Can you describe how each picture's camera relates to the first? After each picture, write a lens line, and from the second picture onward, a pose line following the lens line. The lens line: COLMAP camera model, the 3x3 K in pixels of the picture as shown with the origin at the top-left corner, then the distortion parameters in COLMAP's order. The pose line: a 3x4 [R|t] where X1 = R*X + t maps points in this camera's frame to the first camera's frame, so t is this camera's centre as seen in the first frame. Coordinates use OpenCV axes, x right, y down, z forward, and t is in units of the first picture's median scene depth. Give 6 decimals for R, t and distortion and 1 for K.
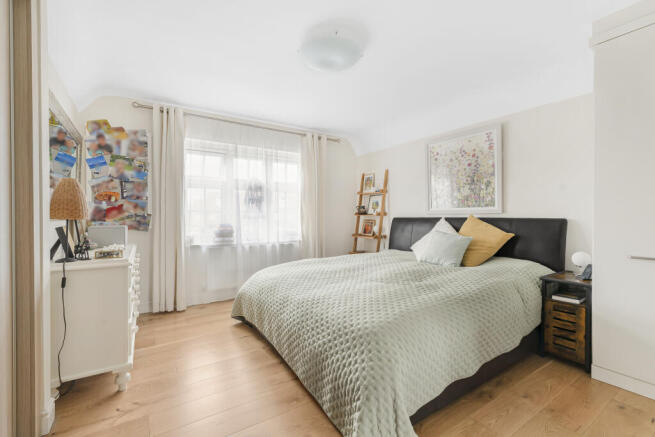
lens RADIAL K [[284.6, 0, 327.5], [0, 284.6, 218.5], [0, 0, 1]] dist [-0.000434, -0.000051]
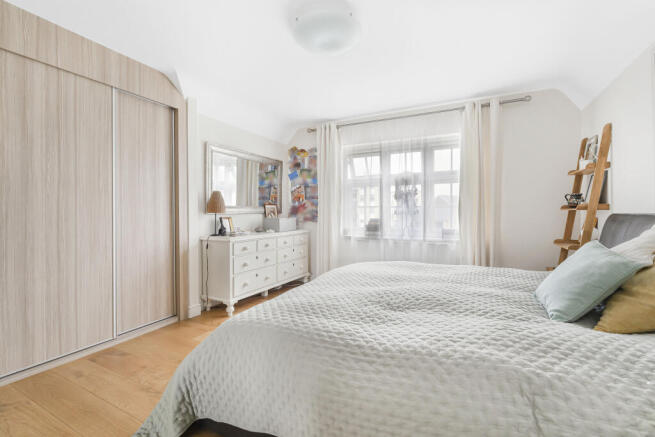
lens RADIAL K [[291.9, 0, 326.1], [0, 291.9, 211.3], [0, 0, 1]] dist [-0.000018, 0.000079]
pose [[0.497902, -0.001513, -0.867232, 0.564151], [-0.006486, 0.999964, -0.005469, -0.001224], [0.867209, 0.008348, 0.497875, 0.352344]]
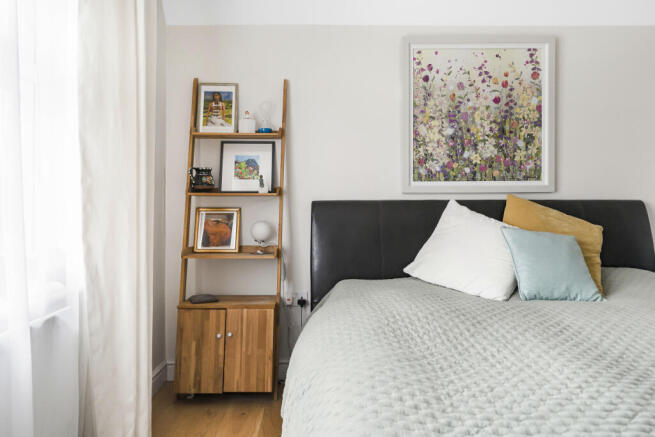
lens RADIAL K [[470.7, 0, 327.5], [0, 470.7, 203.8], [0, 0, 1]] dist [0.006923, 0.001987]
pose [[0.543134, -0.000989, 0.839645, -0.418214], [0.009872, 0.999938, -0.005208, 0.005630], [-0.839588, 0.011117, 0.543110, 0.804121]]
